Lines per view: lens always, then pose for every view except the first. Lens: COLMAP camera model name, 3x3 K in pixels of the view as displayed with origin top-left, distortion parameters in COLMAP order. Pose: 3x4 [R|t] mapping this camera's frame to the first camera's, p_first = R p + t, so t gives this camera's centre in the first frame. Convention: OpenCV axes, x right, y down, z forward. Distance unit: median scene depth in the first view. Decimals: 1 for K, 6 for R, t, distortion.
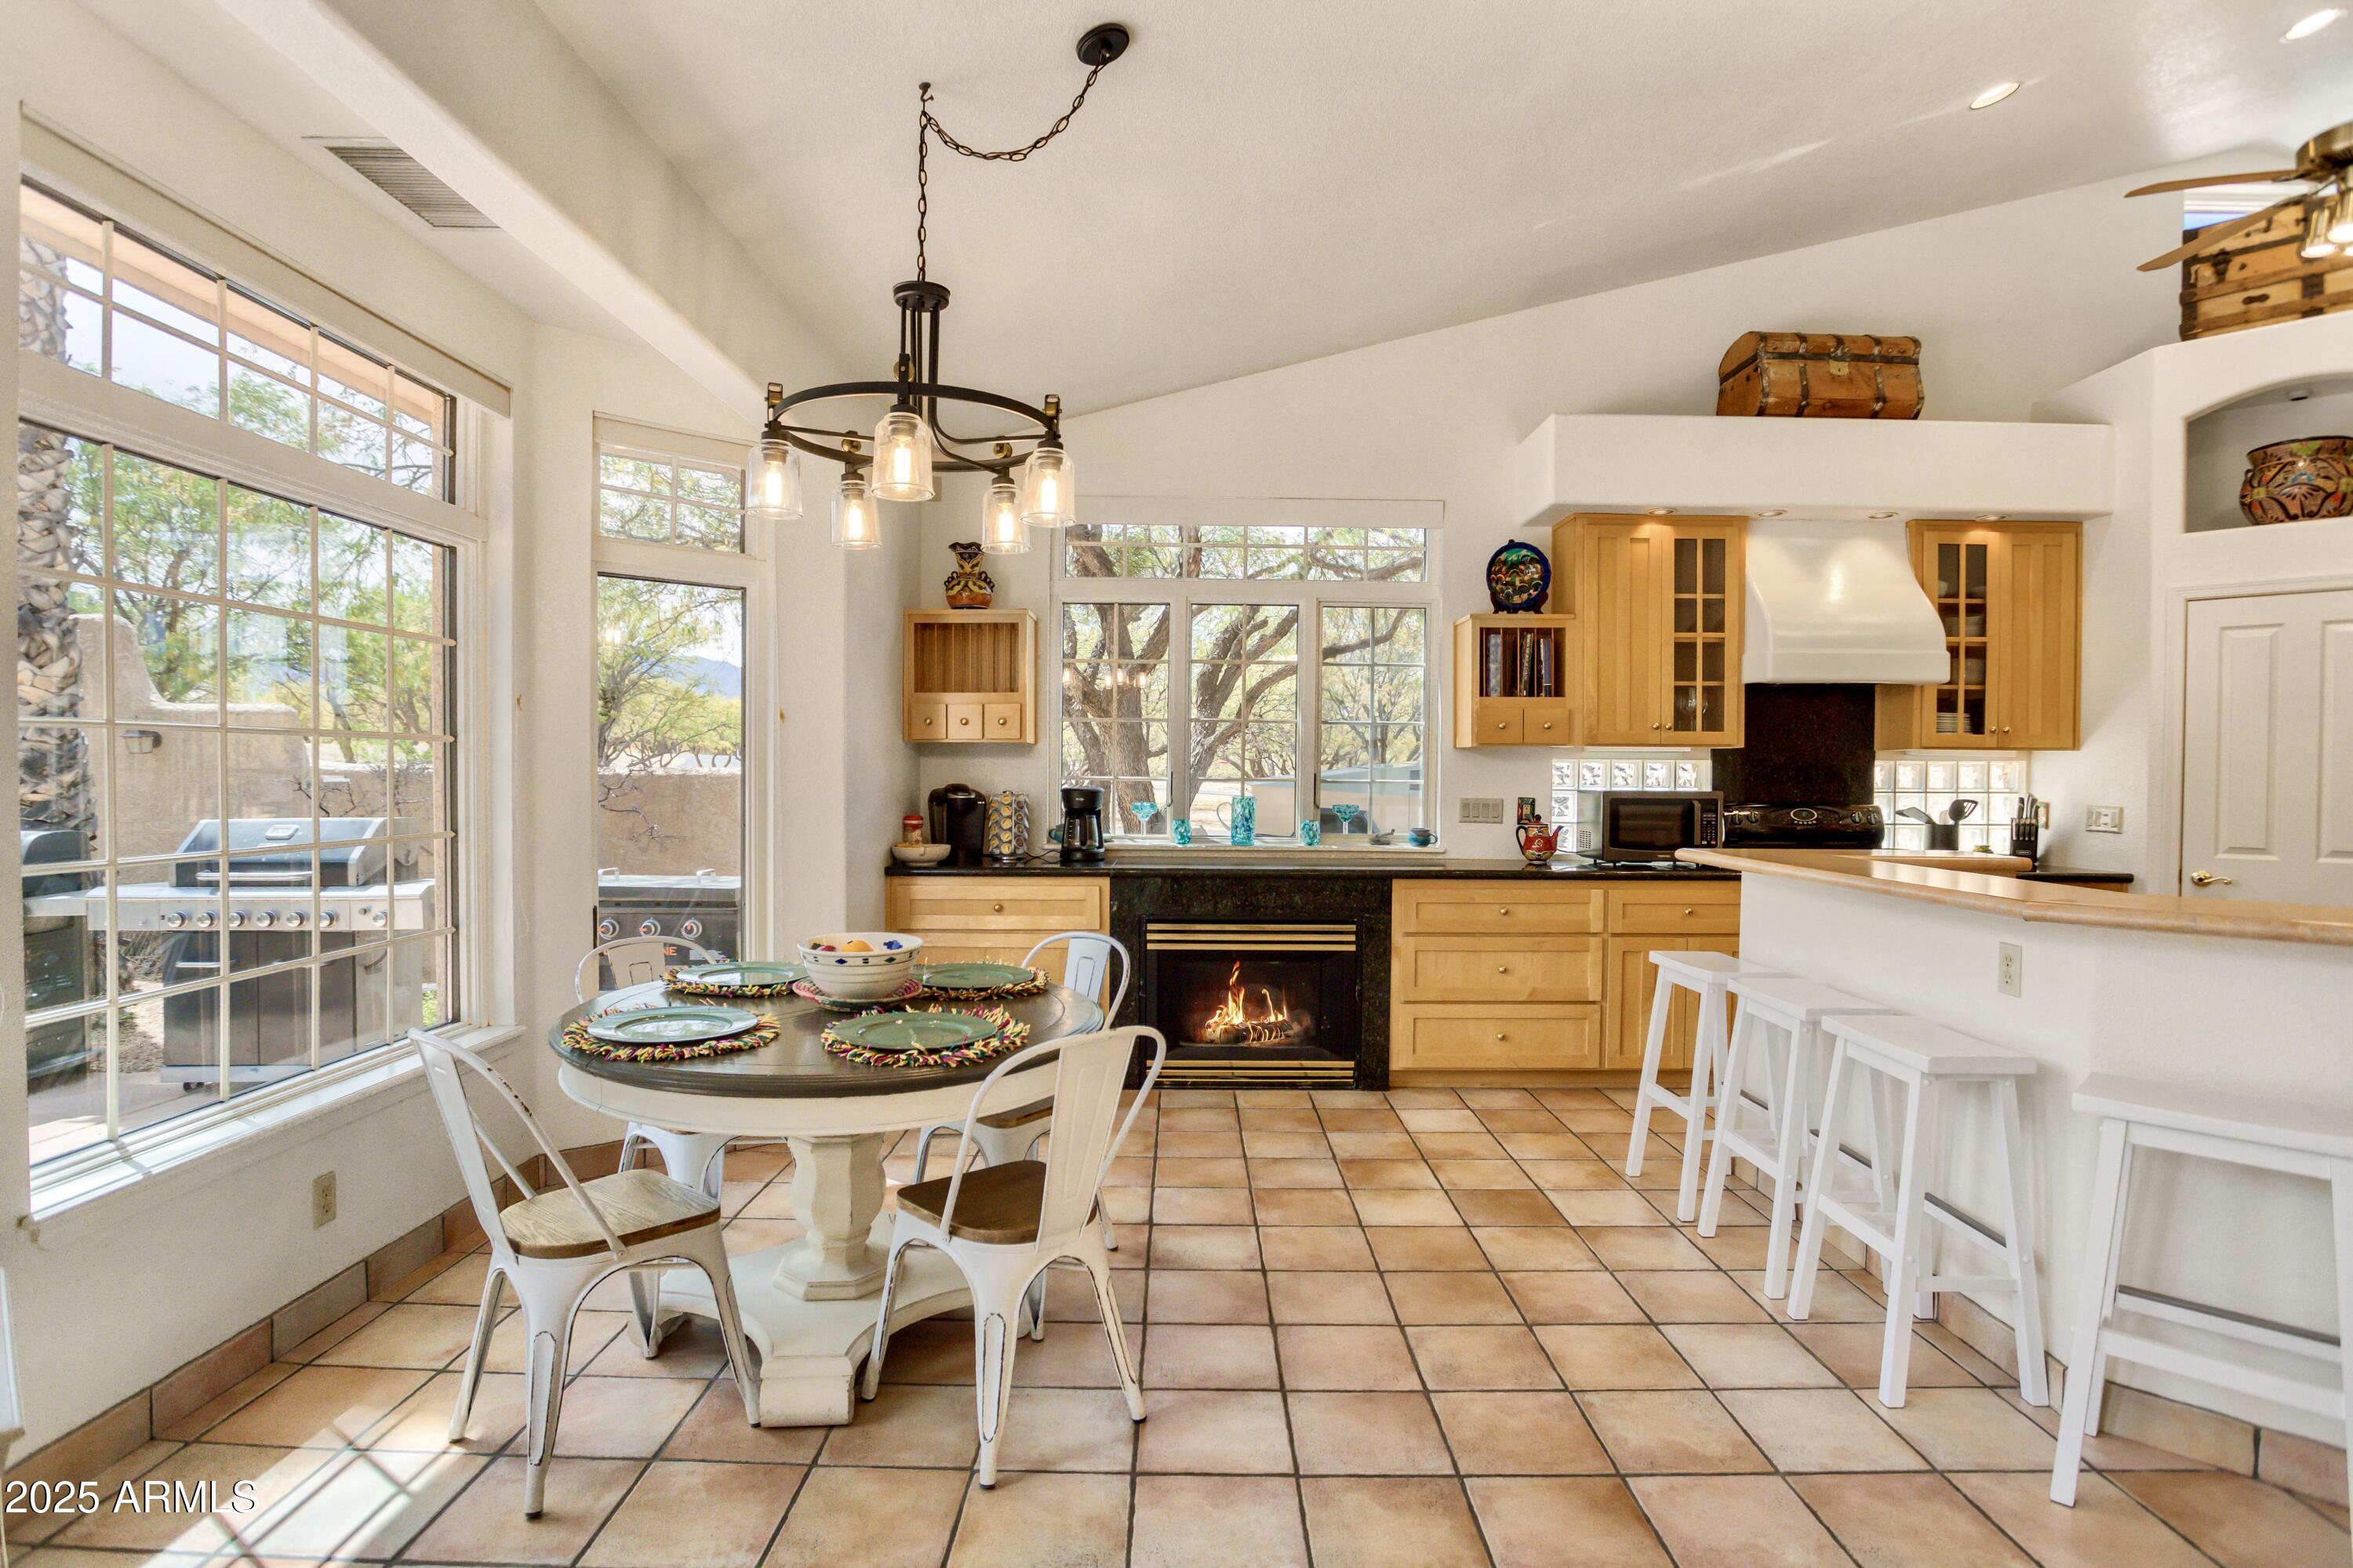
lens RADIAL K [[1203.6, 0, 1176.5], [0, 1203.6, 784.0], [0, 0, 1]] dist [-0.051500, 0.021602]
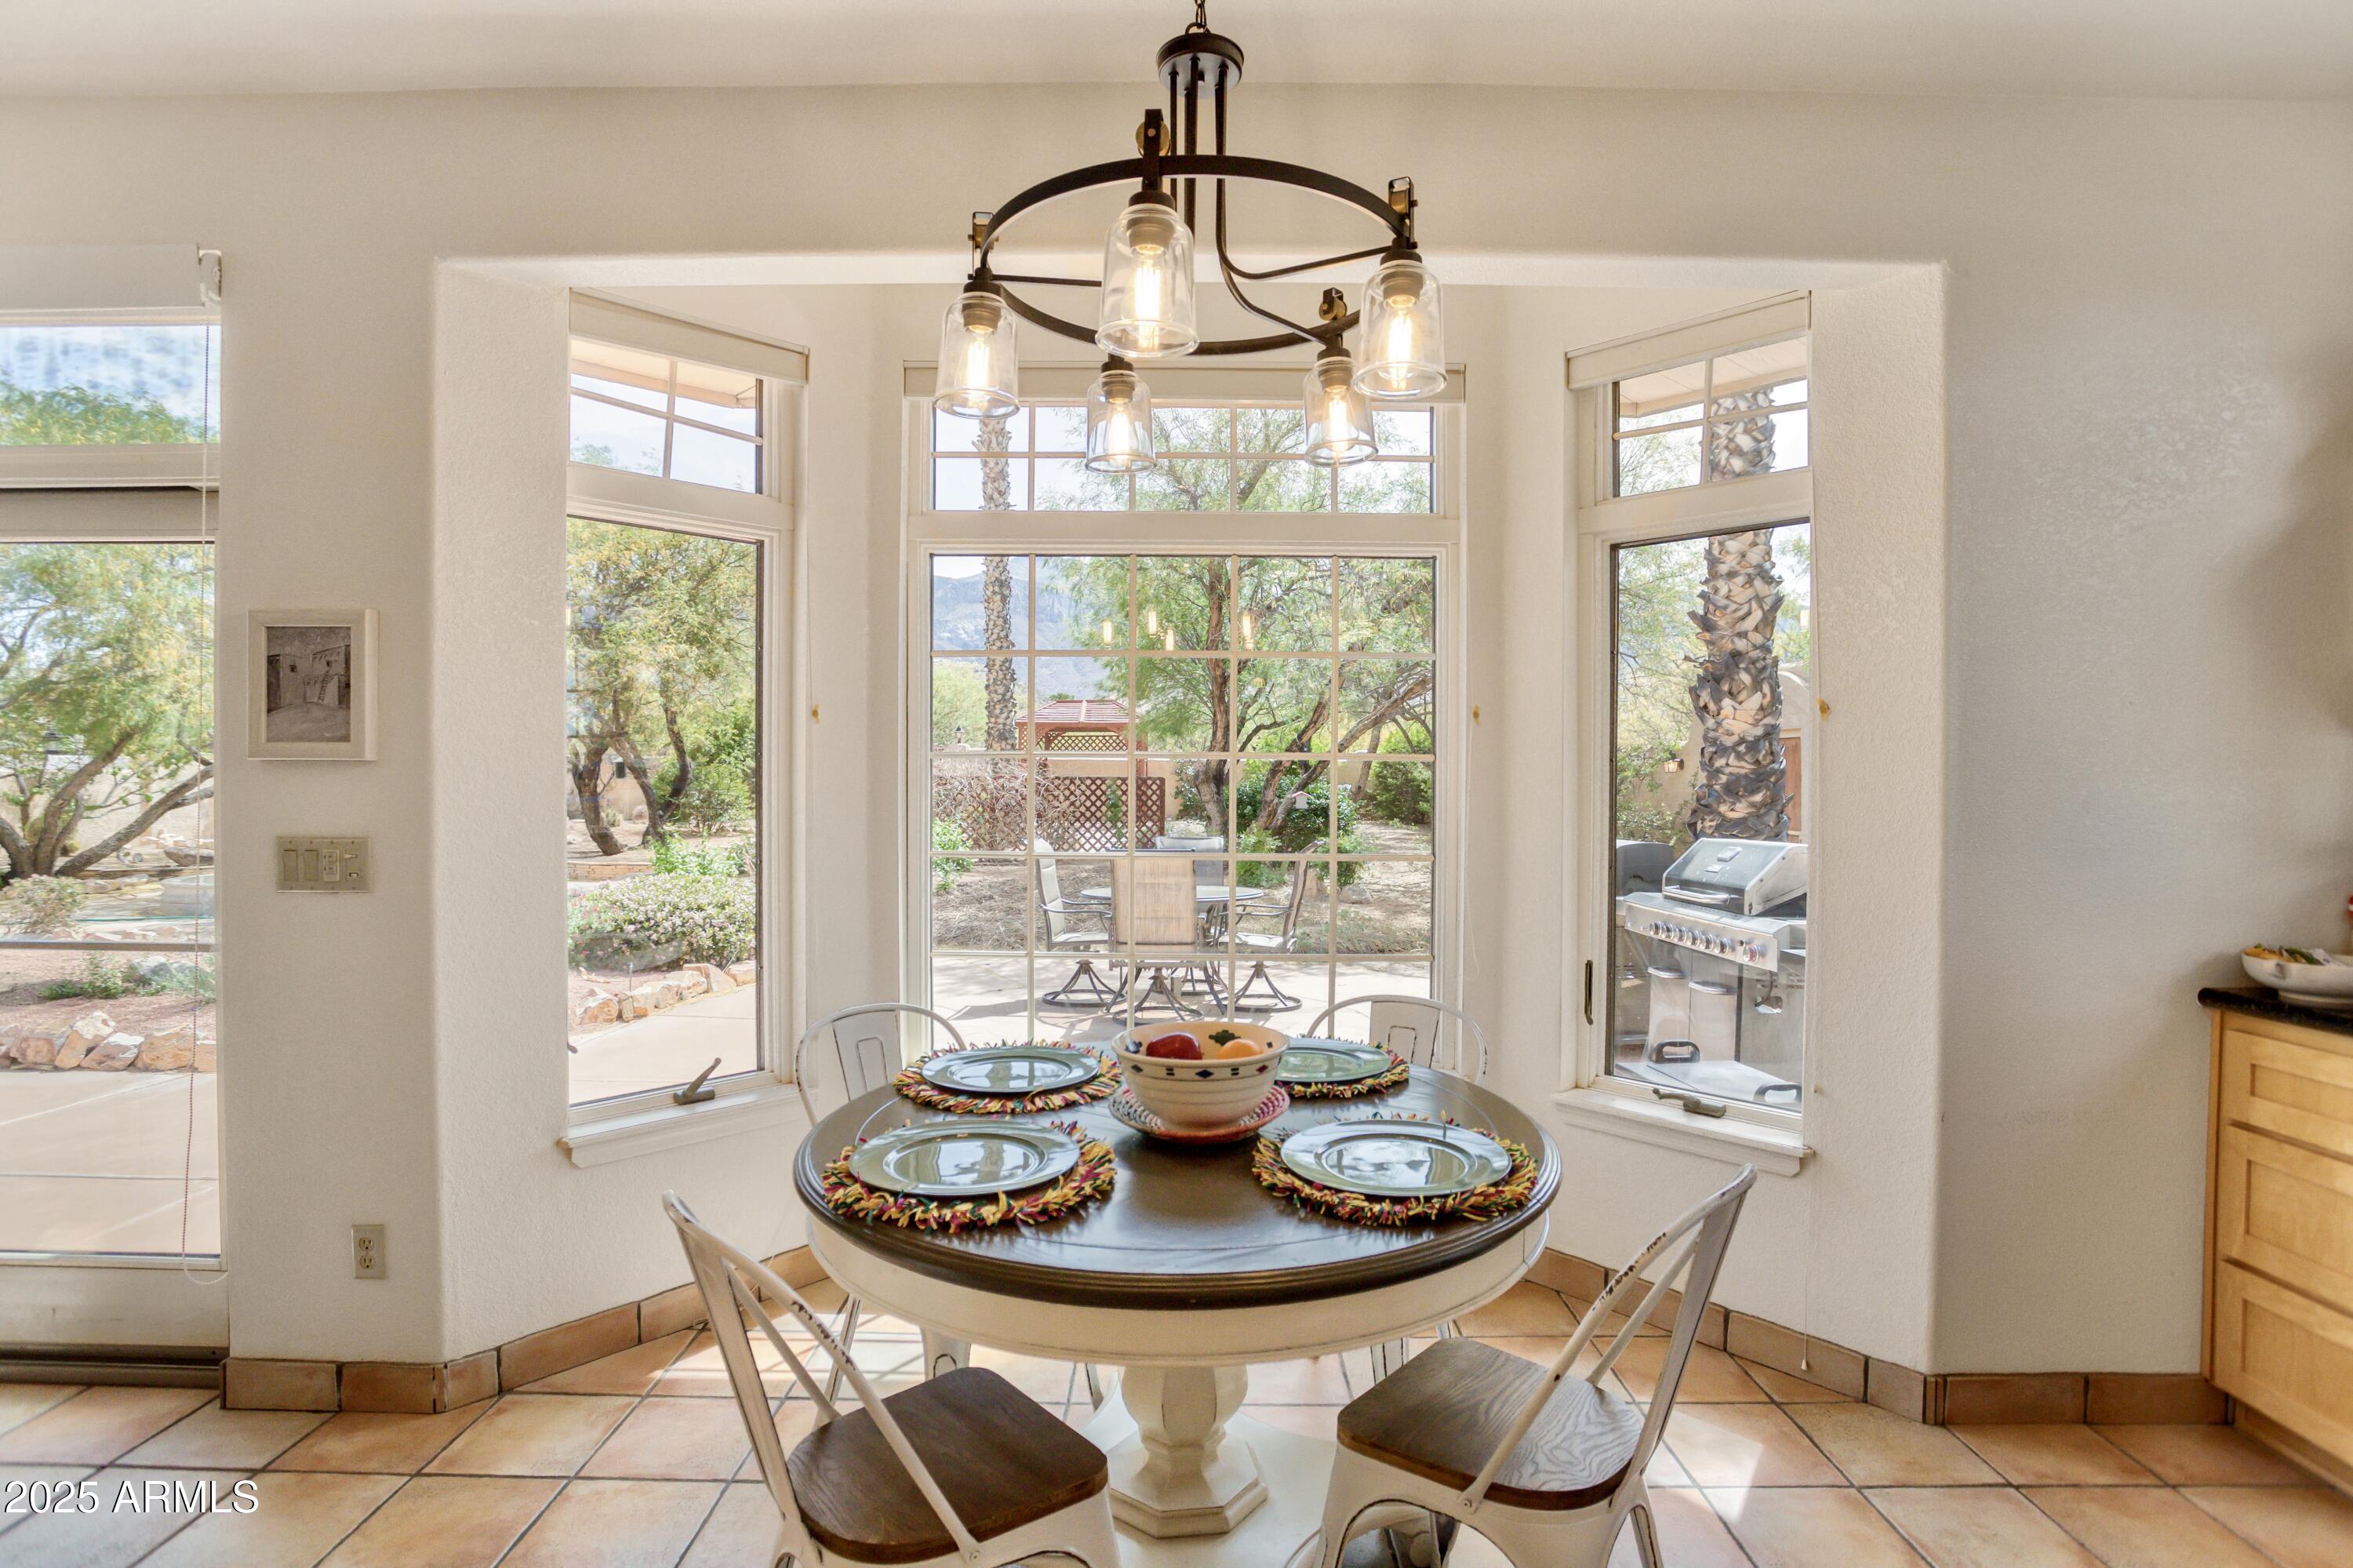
lens RADIAL K [[1173.4, 0, 1176.5], [0, 1173.4, 784.0], [0, 0, 1]] dist [-0.056139, 0.018776]
pose [[-0.015640, -0.002819, -0.999874, 0.210962], [-0.016937, 0.999853, -0.002554, -0.007946], [0.999734, 0.016895, -0.015685, 0.527354]]
